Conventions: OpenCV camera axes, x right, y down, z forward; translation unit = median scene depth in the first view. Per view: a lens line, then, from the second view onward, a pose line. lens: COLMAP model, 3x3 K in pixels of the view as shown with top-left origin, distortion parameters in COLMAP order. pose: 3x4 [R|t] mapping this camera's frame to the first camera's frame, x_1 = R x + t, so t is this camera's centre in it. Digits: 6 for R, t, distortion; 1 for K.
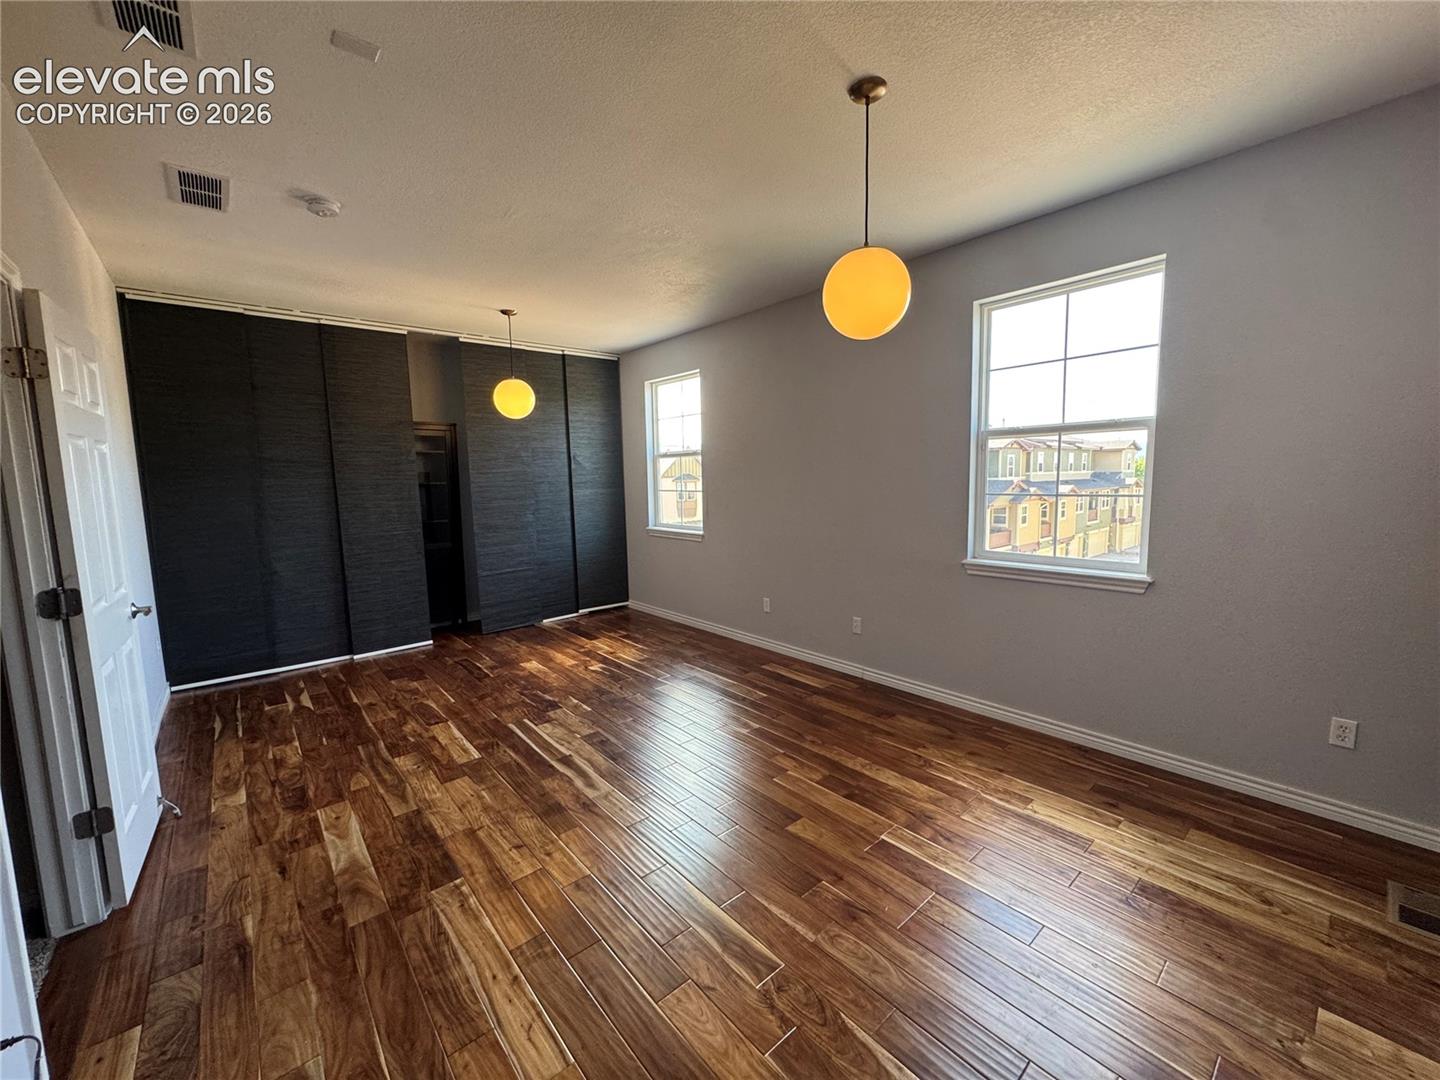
lens RADIAL K [[574.4, 0, 720.7], [0, 574.4, 539.9], [0, 0, 1]] dist [-0.003843, 0.000020]
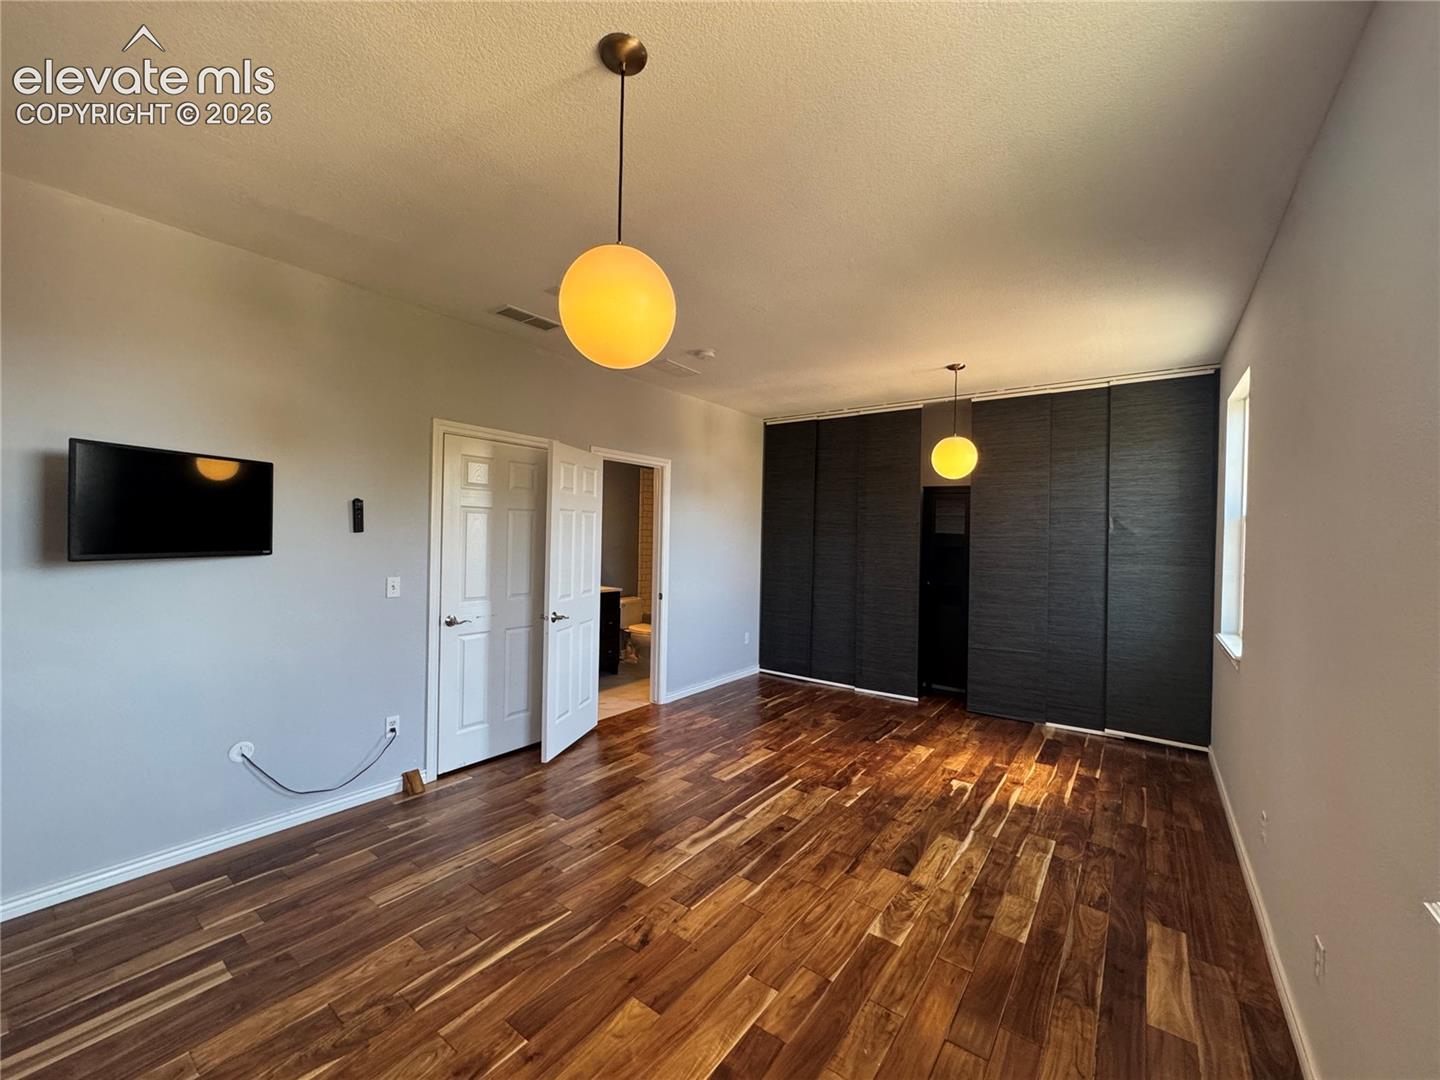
lens RADIAL K [[574.4, 0, 720.7], [0, 574.4, 539.9], [0, 0, 1]] dist [-0.003843, 0.000020]
pose [[0.223023, 0.032887, -0.974258, 0.525301], [-0.133966, 0.990982, 0.002785, -0.077757], [0.965564, 0.129896, 0.225418, 0.515090]]
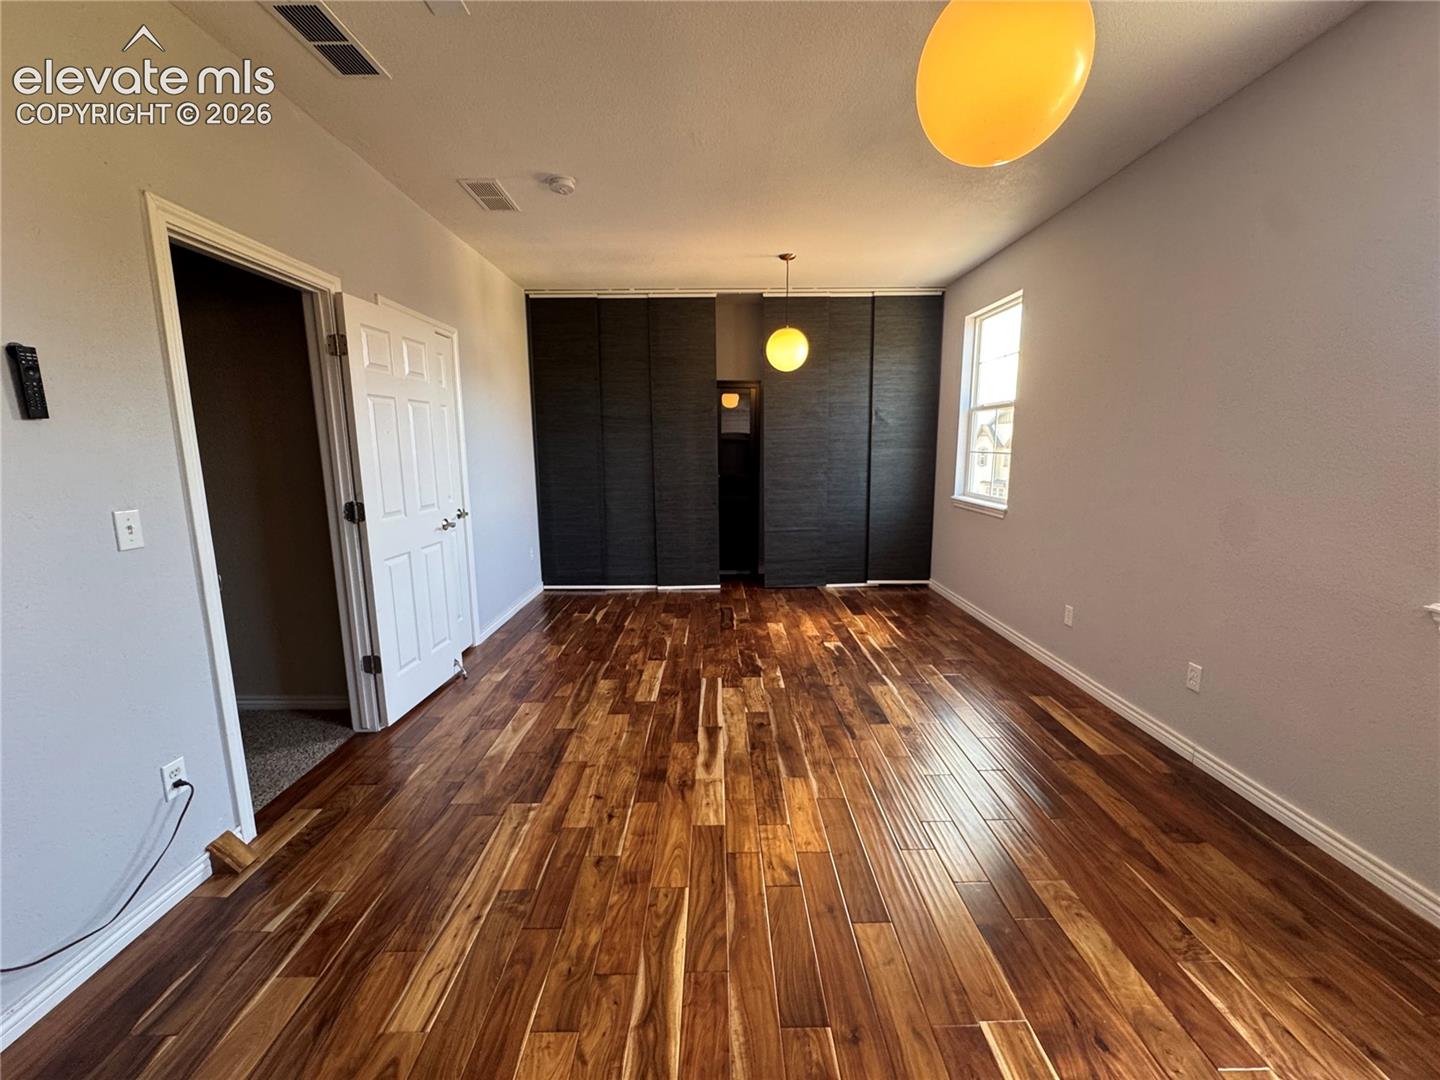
lens RADIAL K [[576.2, 0, 720.0], [0, 576.2, 540.0], [0, 0, 1]] dist [-0.005322, 0.000058]
pose [[0.765244, 0.120300, -0.632400, 0.227886], [-0.080091, 0.992543, 0.091894, -0.012473], [0.638739, -0.019672, 0.769172, 0.214174]]
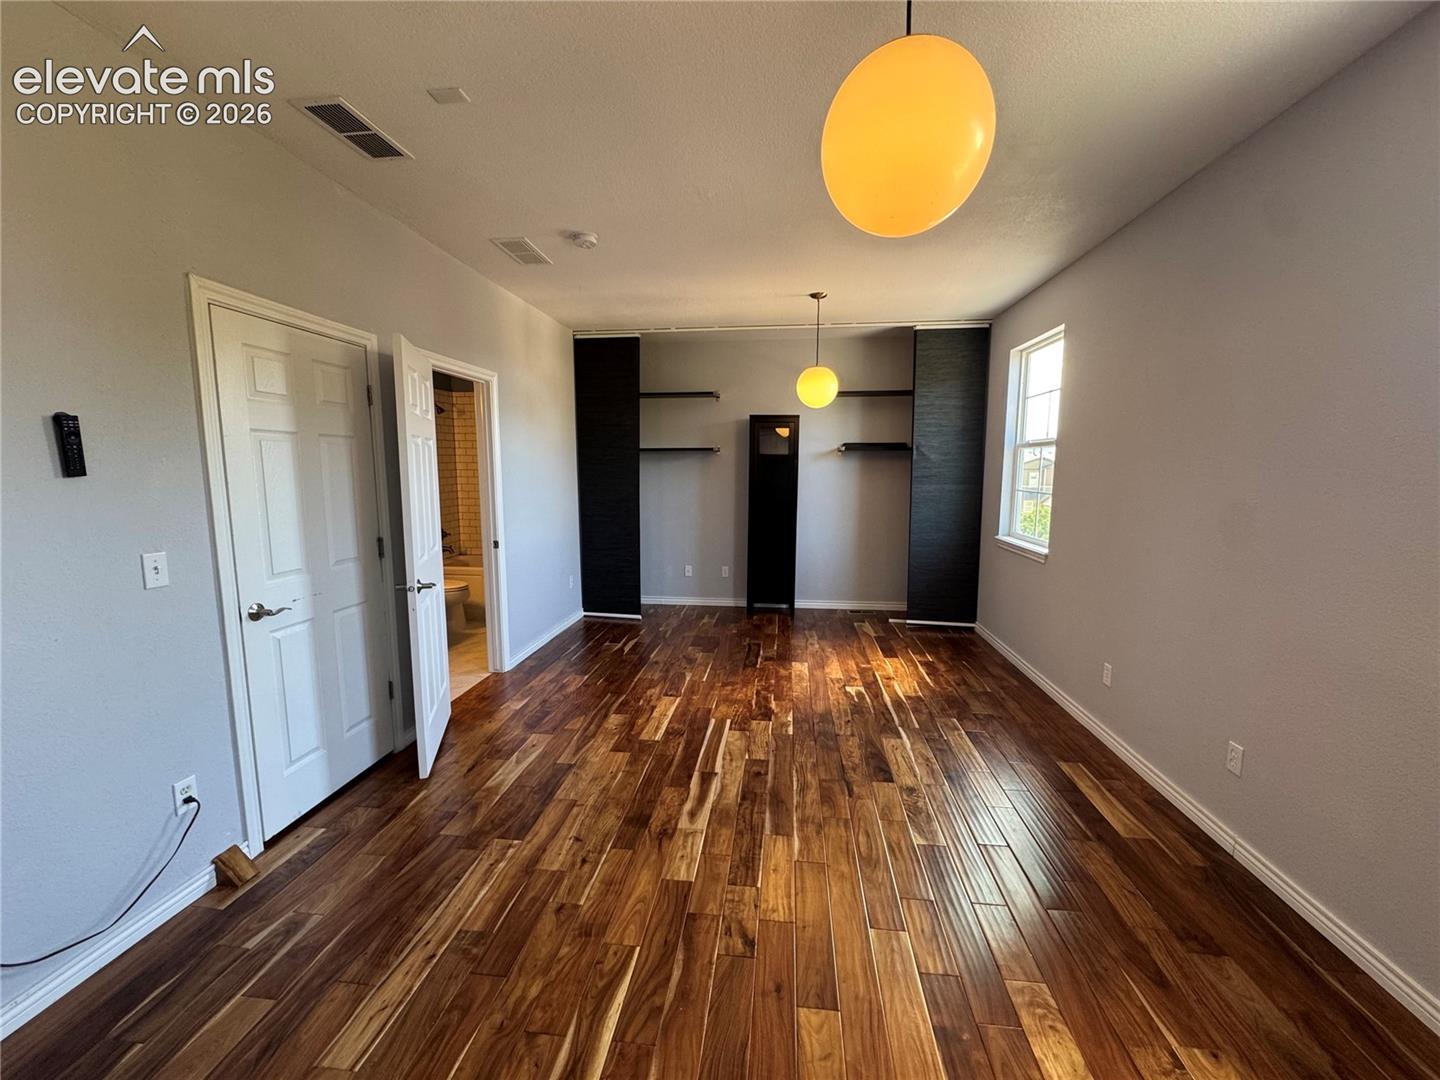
lens RADIAL K [[574.4, 0, 720.7], [0, 574.4, 539.9], [0, 0, 1]] dist [-0.003843, 0.000020]
pose [[0.679216, 0.112947, -0.725196, 0.286401], [-0.096439, 0.993255, 0.064372, -0.046538], [0.727575, 0.026215, 0.685527, 0.274908]]
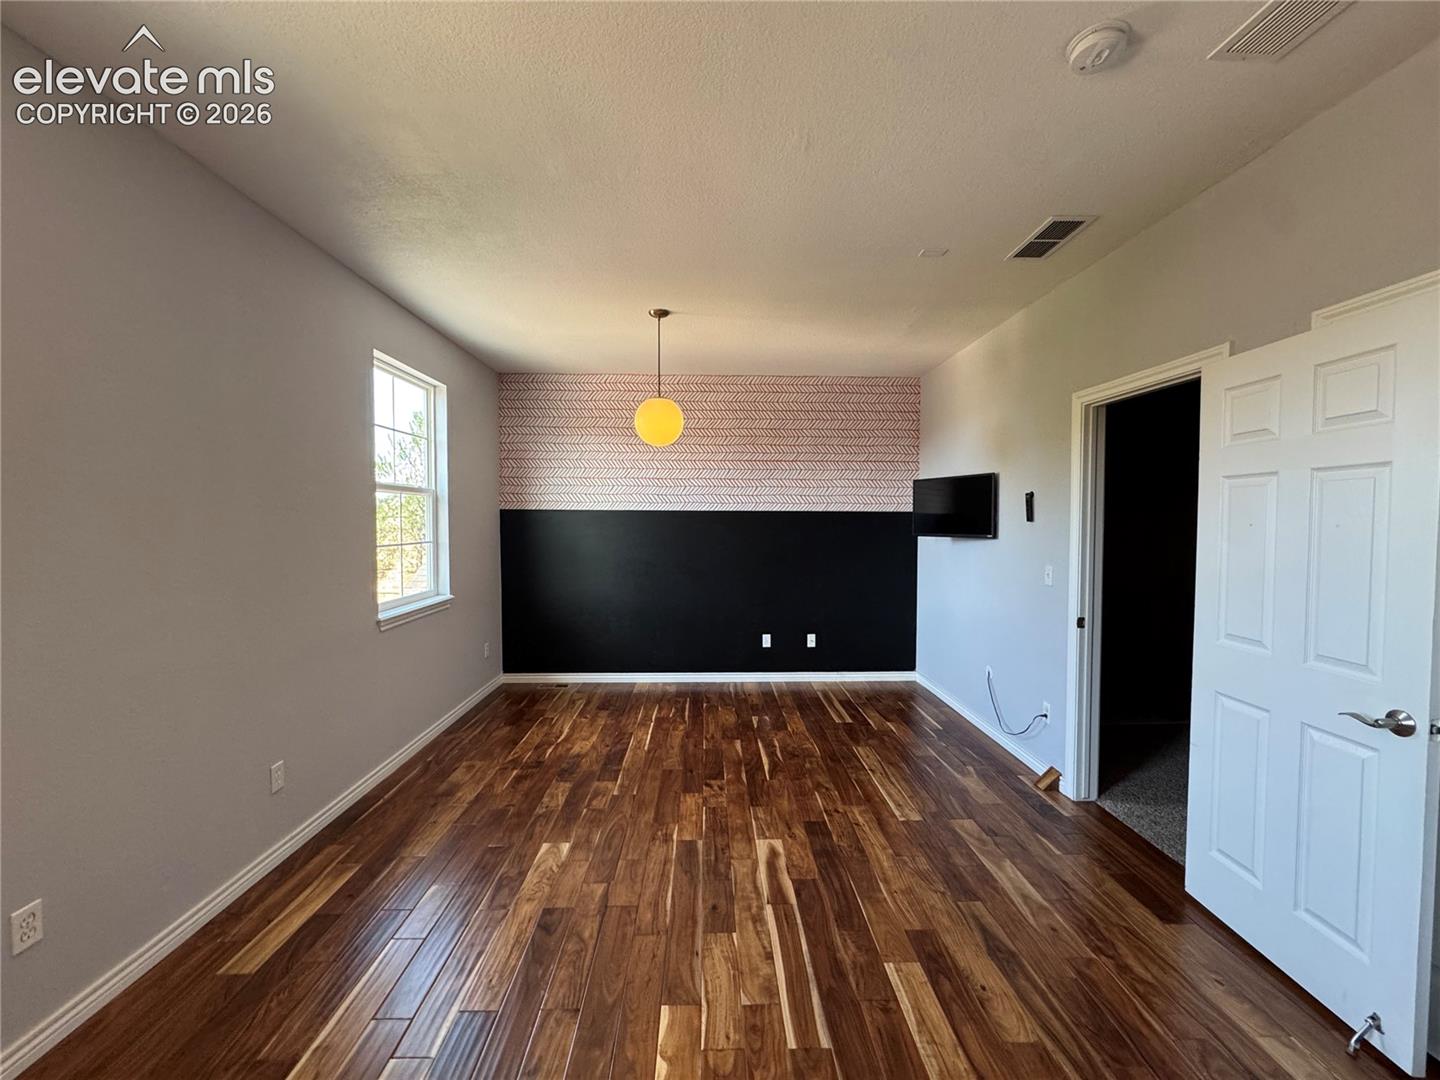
lens RADIAL K [[574.4, 0, 720.7], [0, 574.4, 539.9], [0, 0, 1]] dist [-0.003843, 0.000020]
pose [[-0.777732, -0.003974, 0.628583, -0.514858], [0.083727, 0.990415, 0.109855, -0.127012], [-0.622994, 0.138067, -0.769945, 1.177169]]
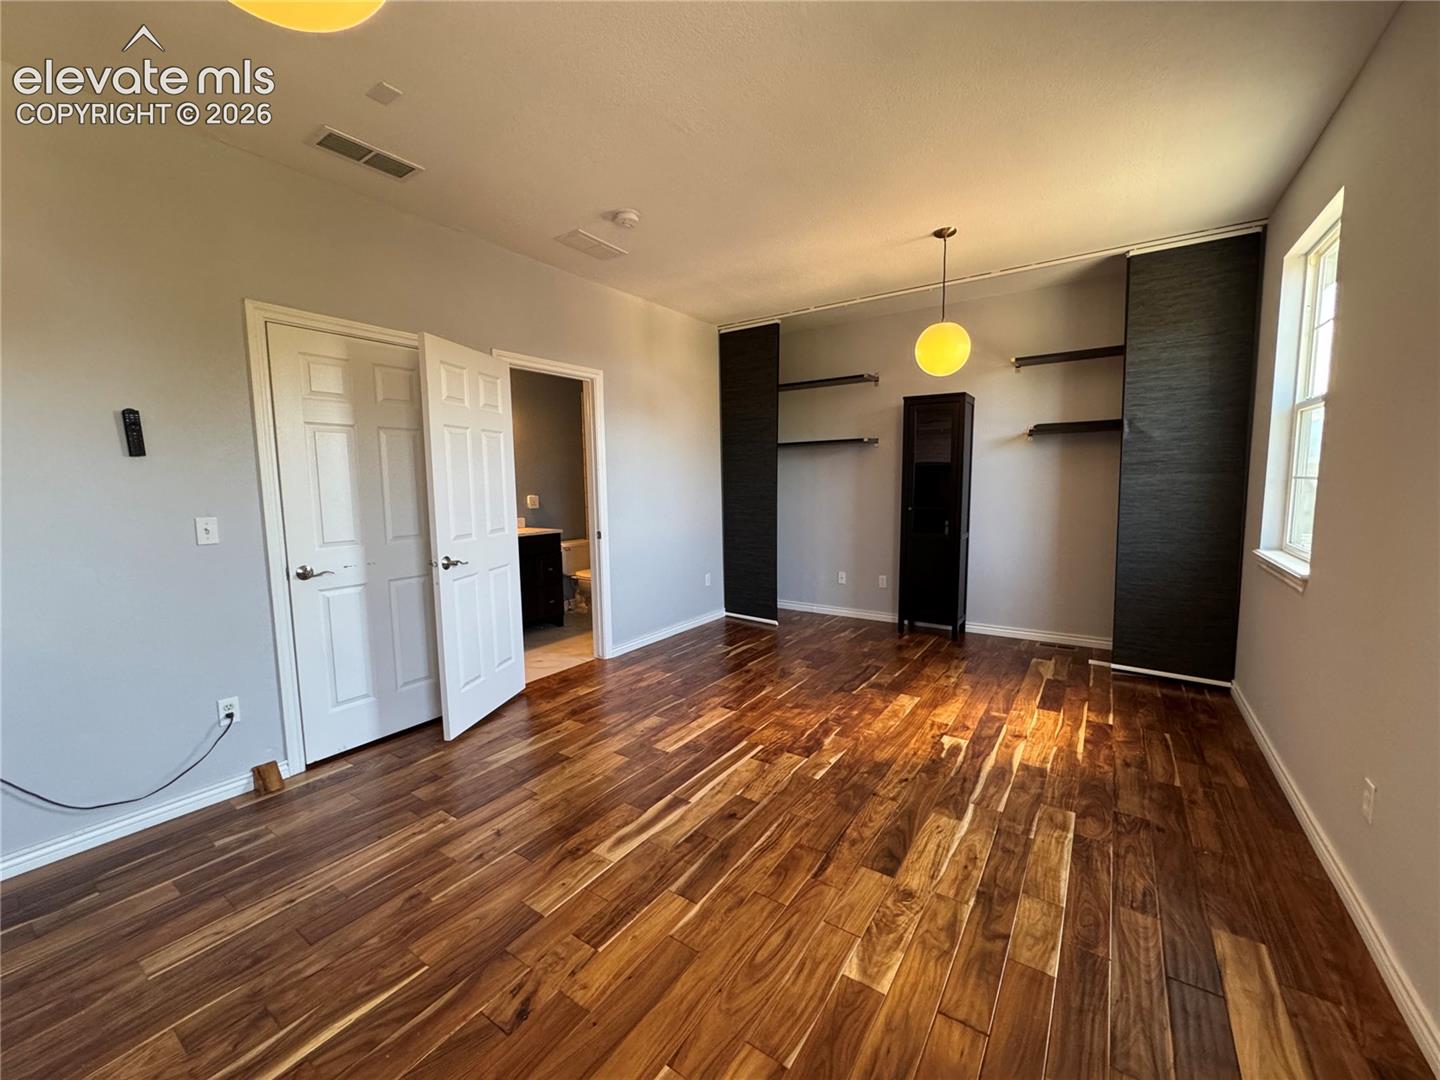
lens RADIAL K [[574.4, 0, 720.7], [0, 574.4, 539.9], [0, 0, 1]] dist [-0.003843, 0.000020]
pose [[0.262088, 0.116896, -0.957938, 0.355919], [-0.098099, 0.990722, 0.094057, -0.047709], [0.960045, 0.069322, 0.271124, 0.616305]]
